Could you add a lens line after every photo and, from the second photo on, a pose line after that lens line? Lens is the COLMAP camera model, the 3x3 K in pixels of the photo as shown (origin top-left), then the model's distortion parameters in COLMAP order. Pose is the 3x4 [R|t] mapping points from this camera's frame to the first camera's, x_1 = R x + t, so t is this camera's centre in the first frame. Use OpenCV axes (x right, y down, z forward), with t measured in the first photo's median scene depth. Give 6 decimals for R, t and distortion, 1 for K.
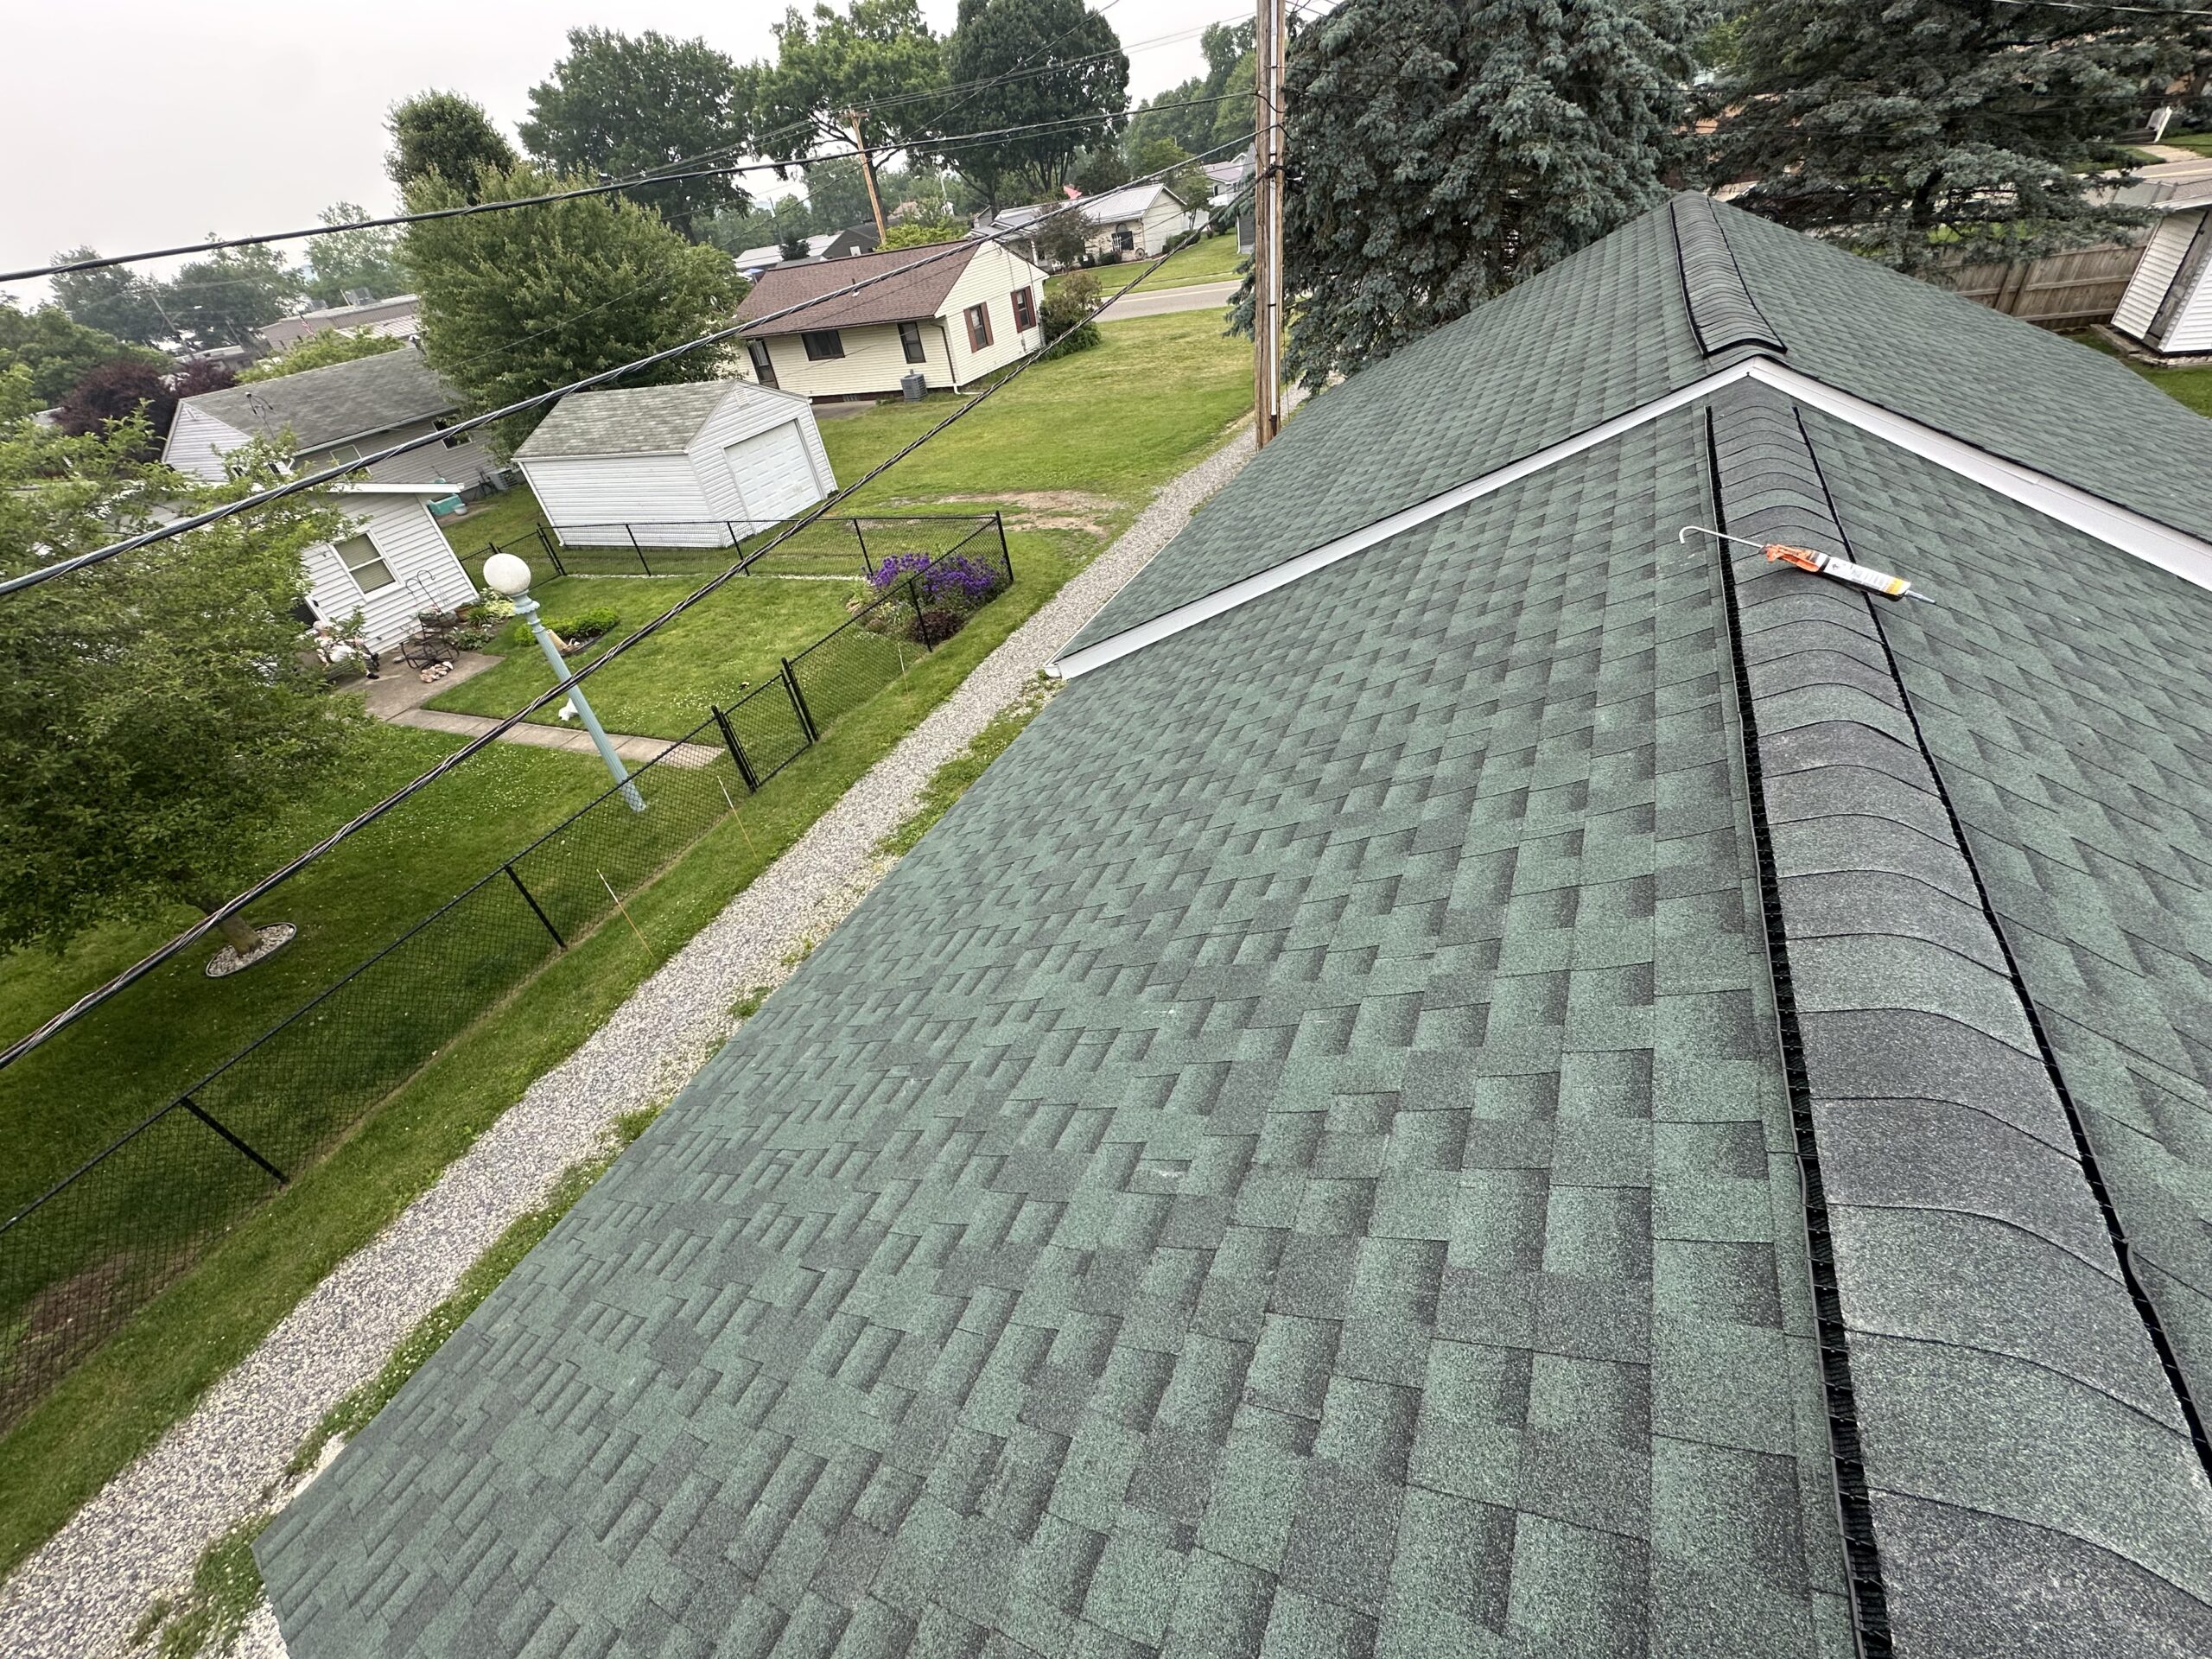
lens RADIAL K [[878.8, 0, 1104.7], [0, 878.8, 828.5], [0, 0, 1]] dist [-0.004675, 0.000676]
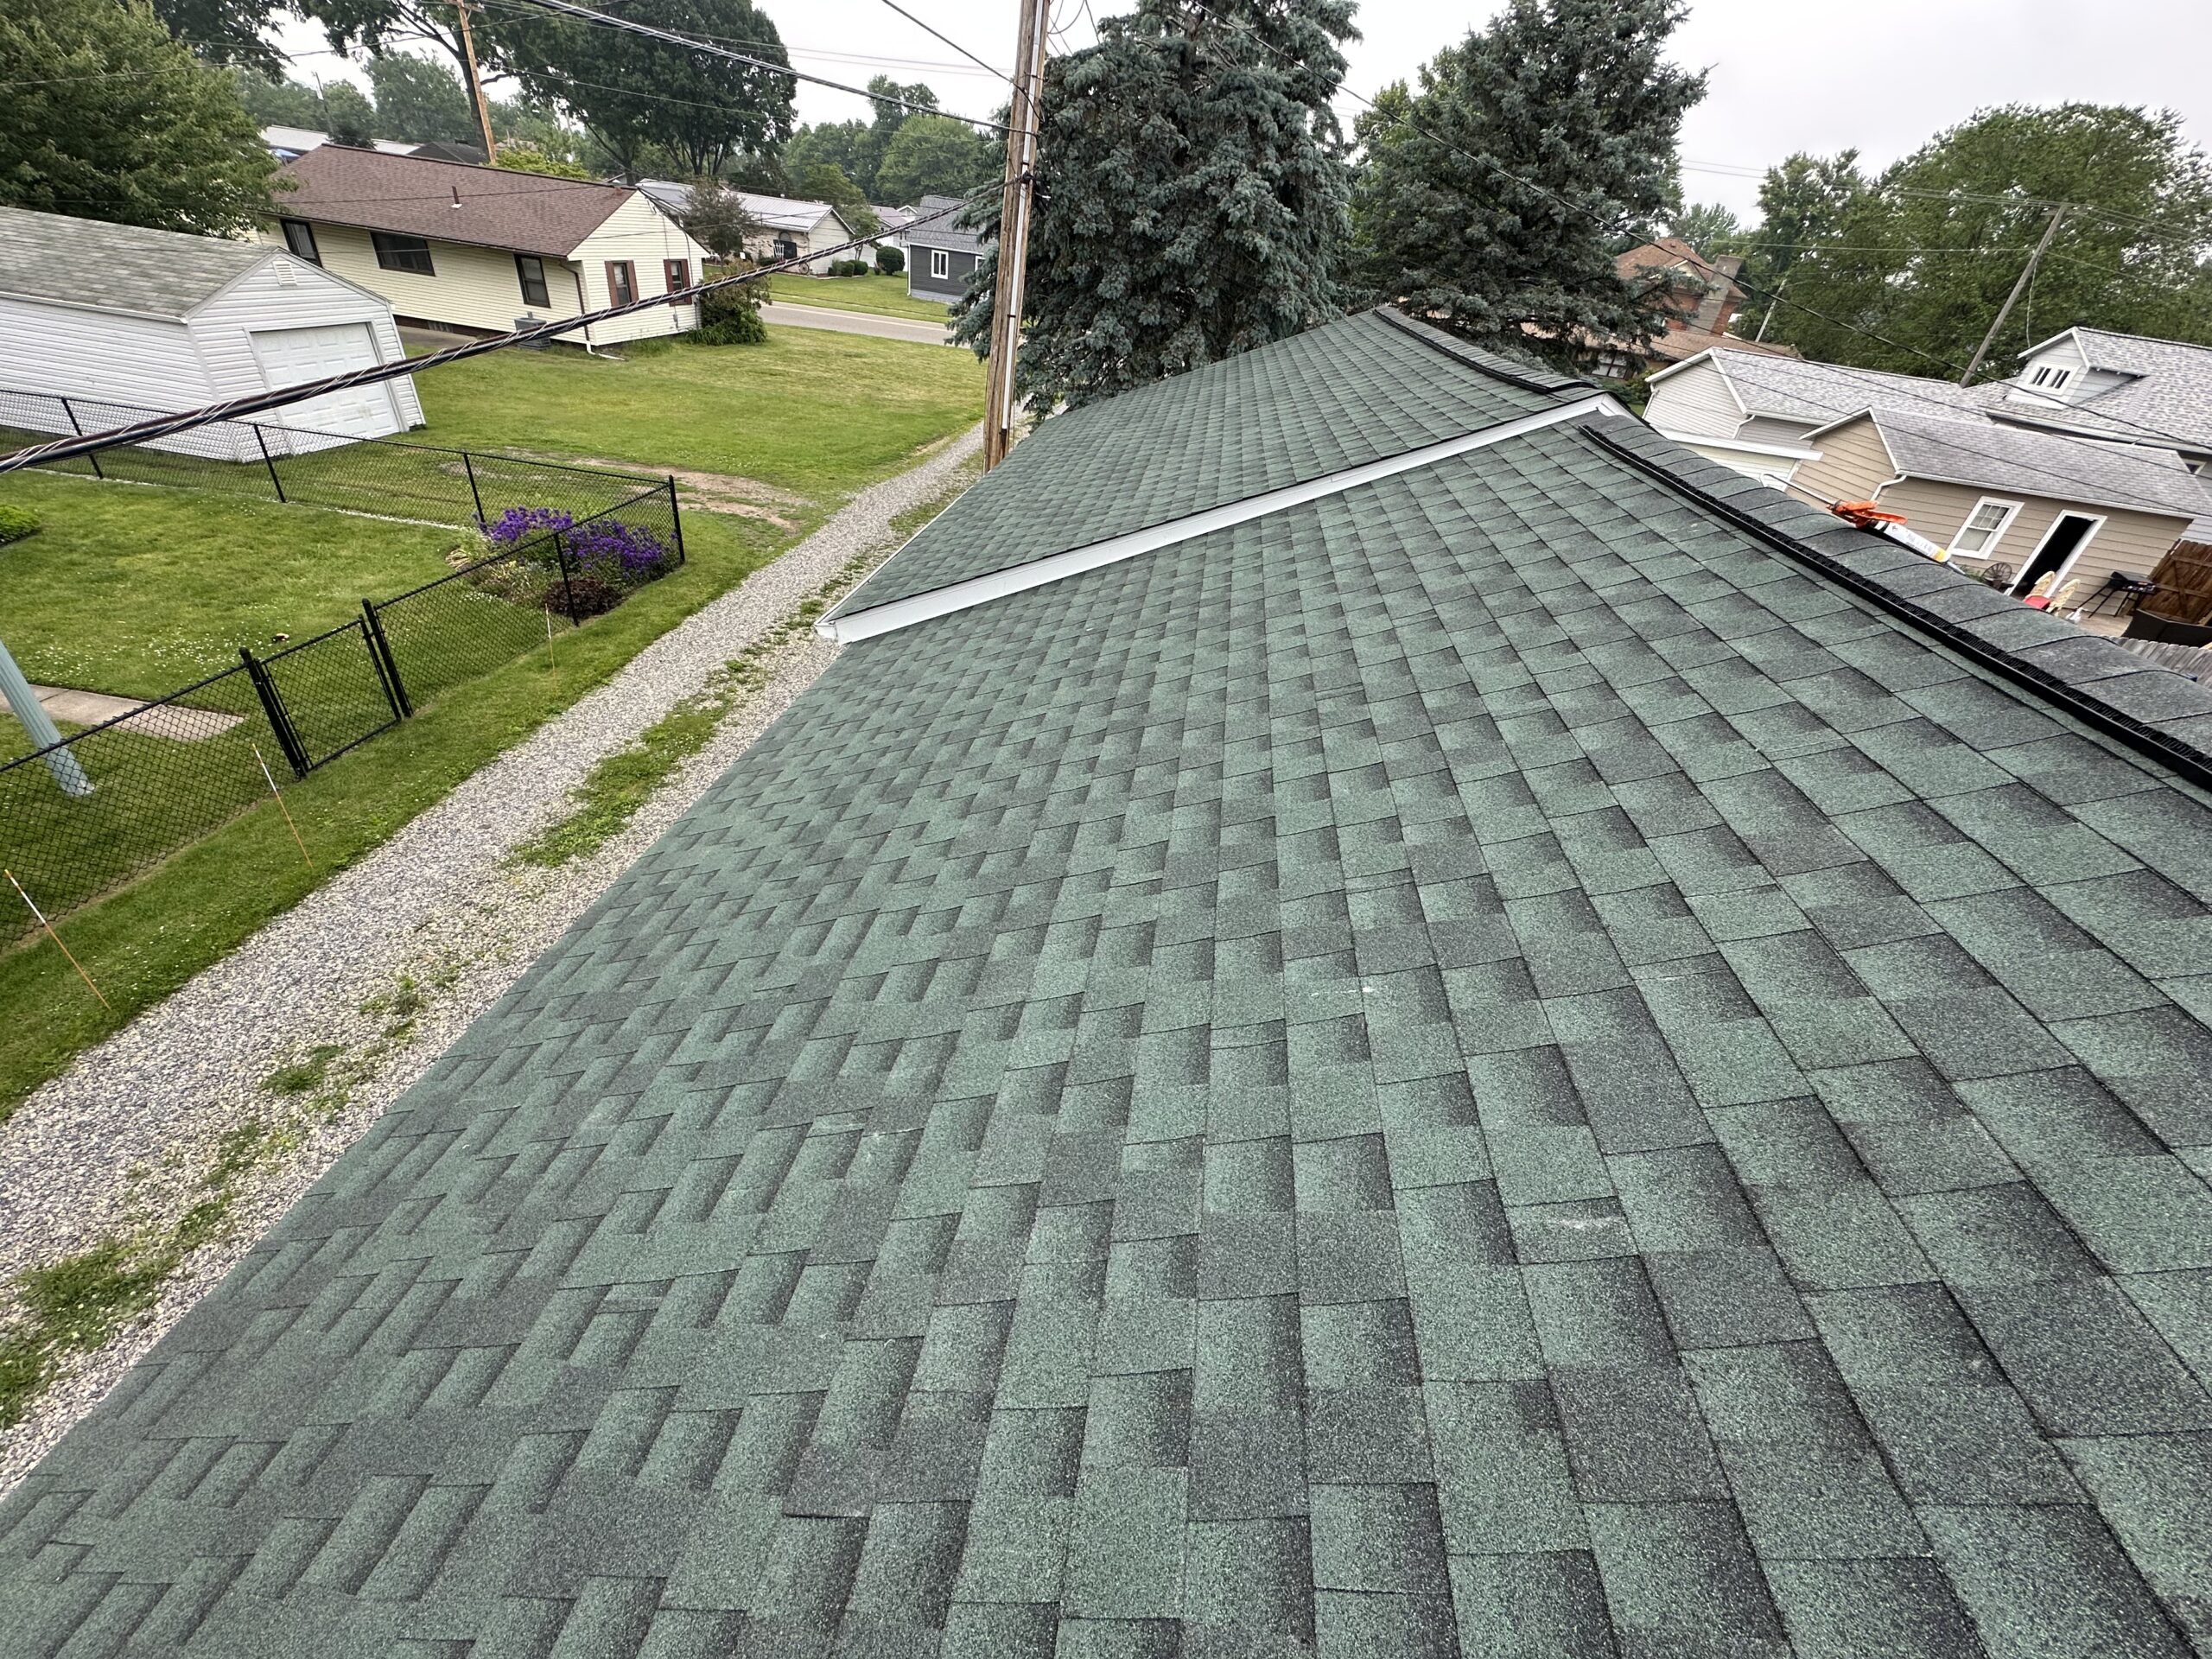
lens RADIAL K [[878.8, 0, 1100.5], [0, 878.8, 829.2], [0, 0, 1]] dist [-0.004675, 0.000676]
pose [[0.918722, 0.041668, 0.392700, -0.076147], [-0.022057, 0.998280, -0.054323, 0.024007], [-0.394288, 0.041246, 0.918061, 0.085292]]
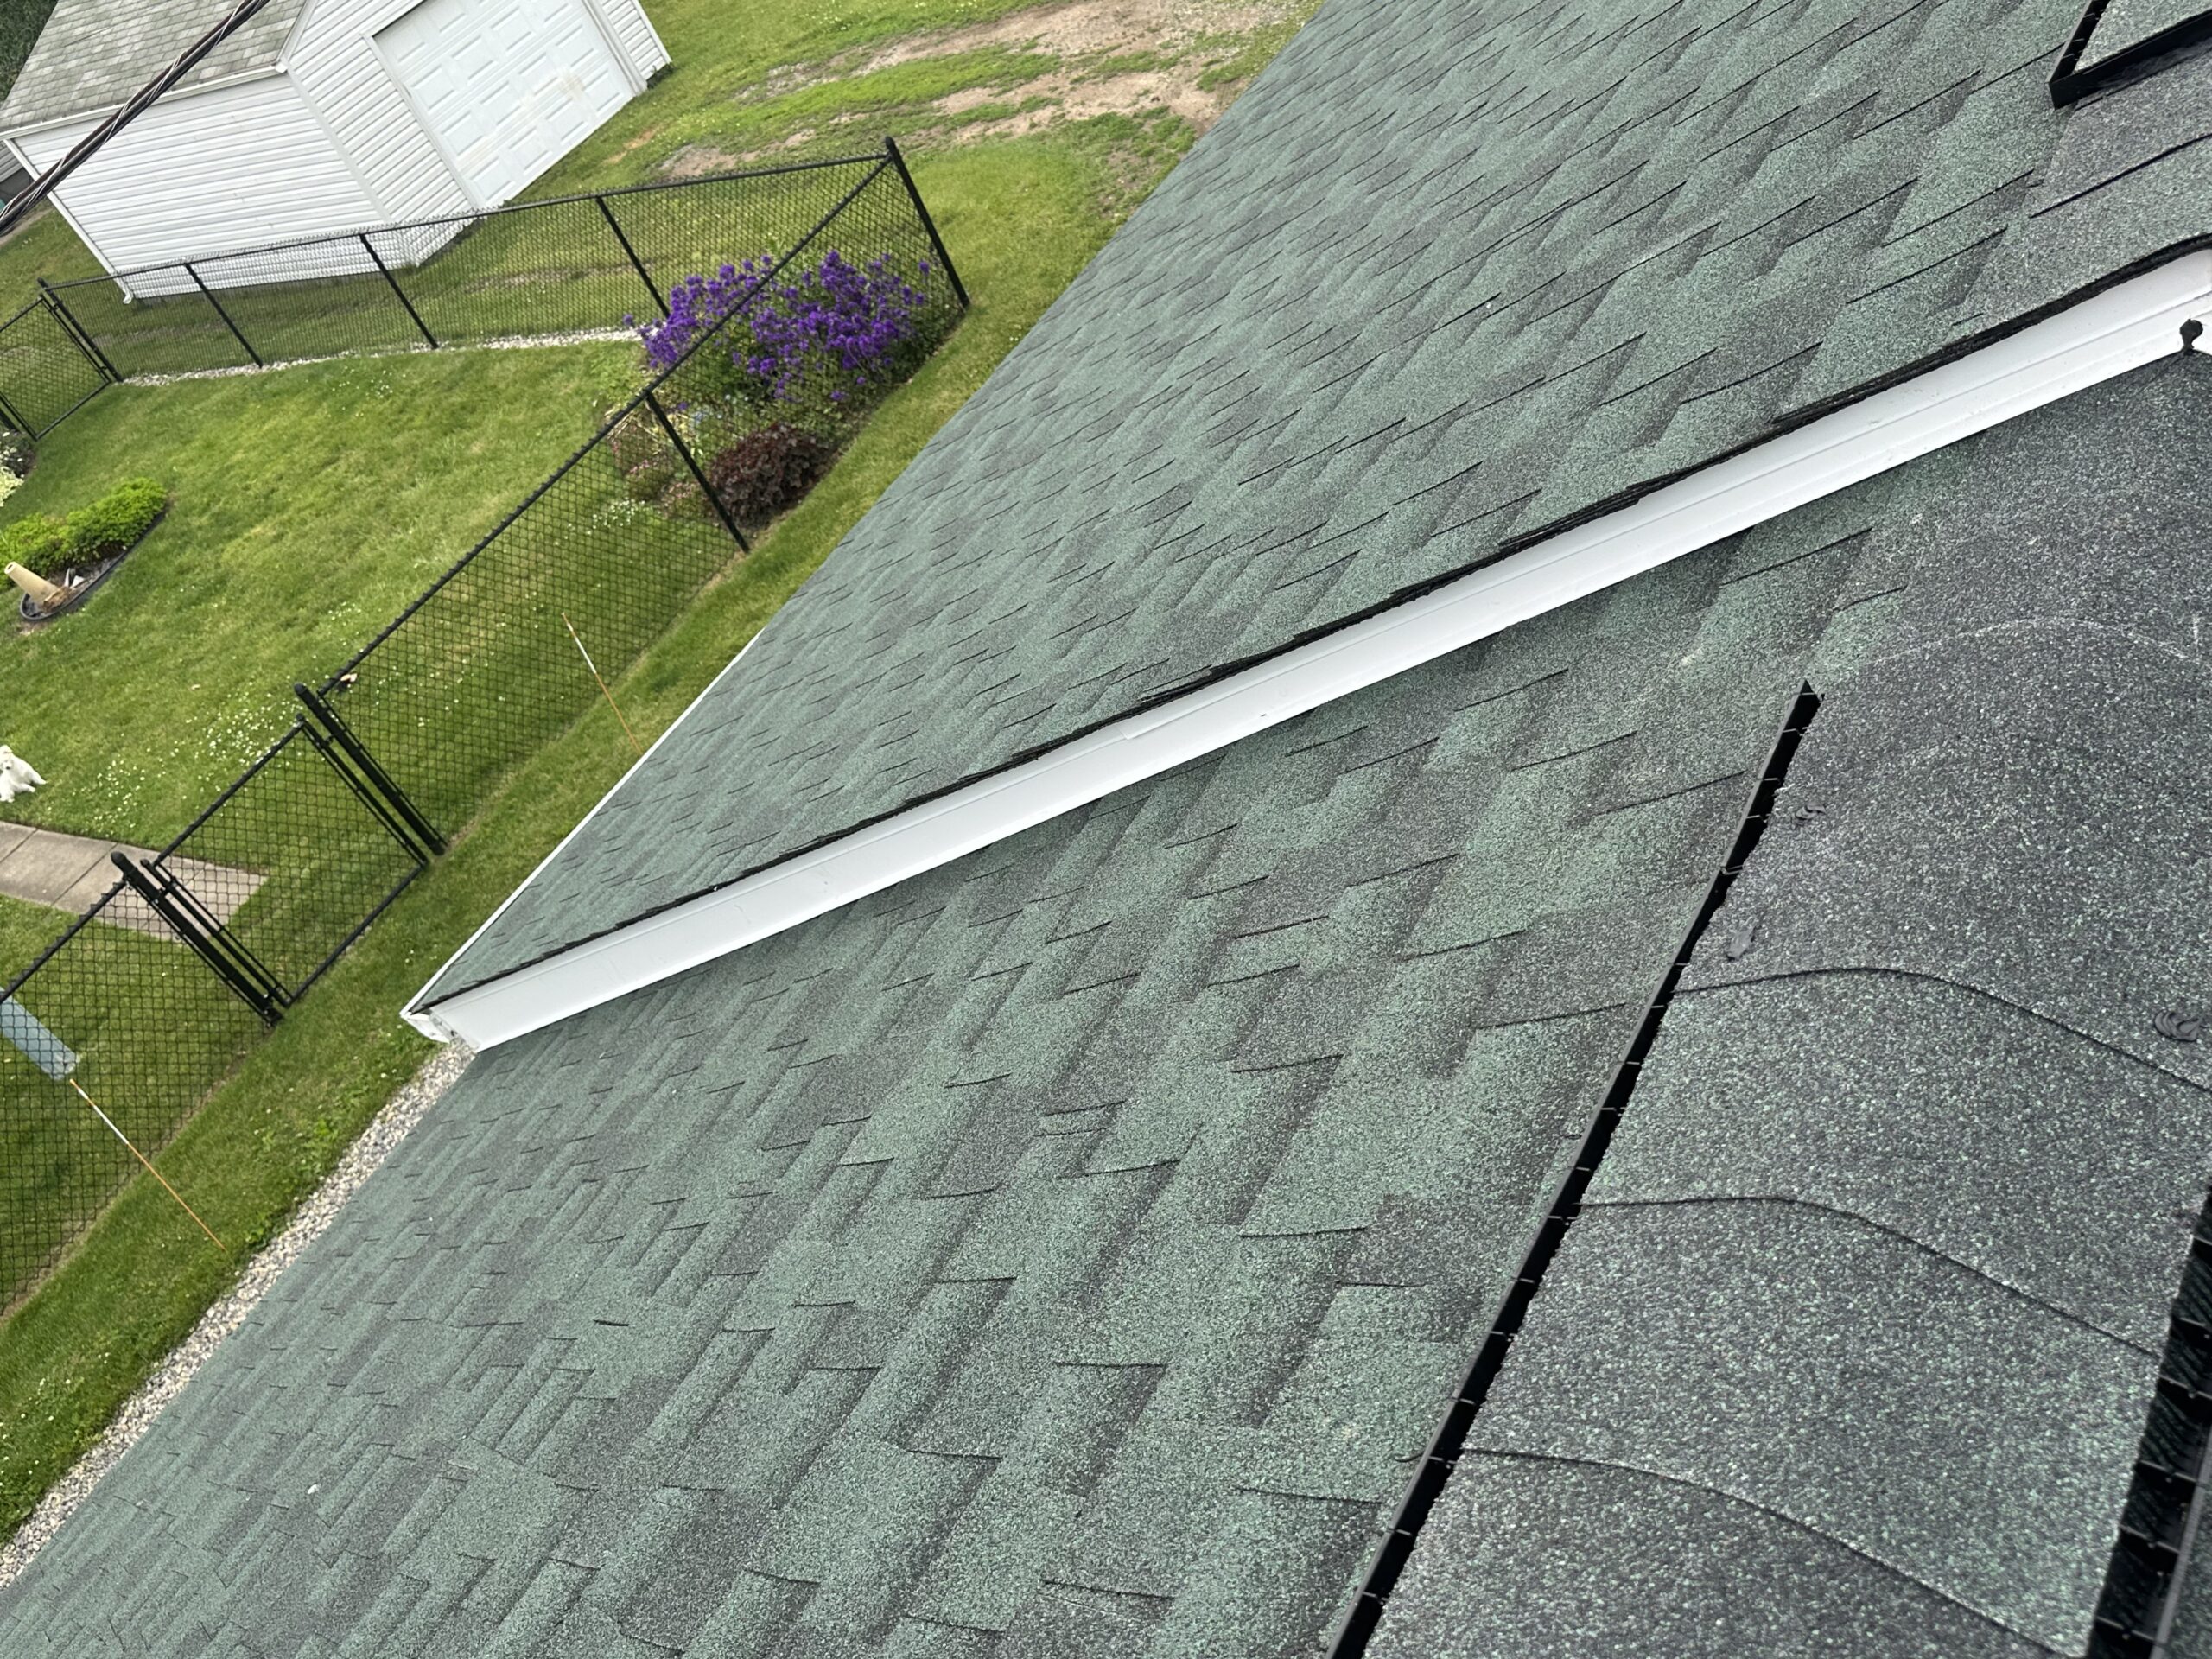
lens RADIAL K [[1933.1, 0, 1099.2], [0, 1933.1, 847.0], [0, 0, 1]] dist [0.033792, -0.039498]
pose [[0.965077, -0.083474, -0.248312, 0.197661], [0.109627, 0.989574, 0.093413, -0.157774], [0.237926, -0.117373, 0.964165, 0.207994]]
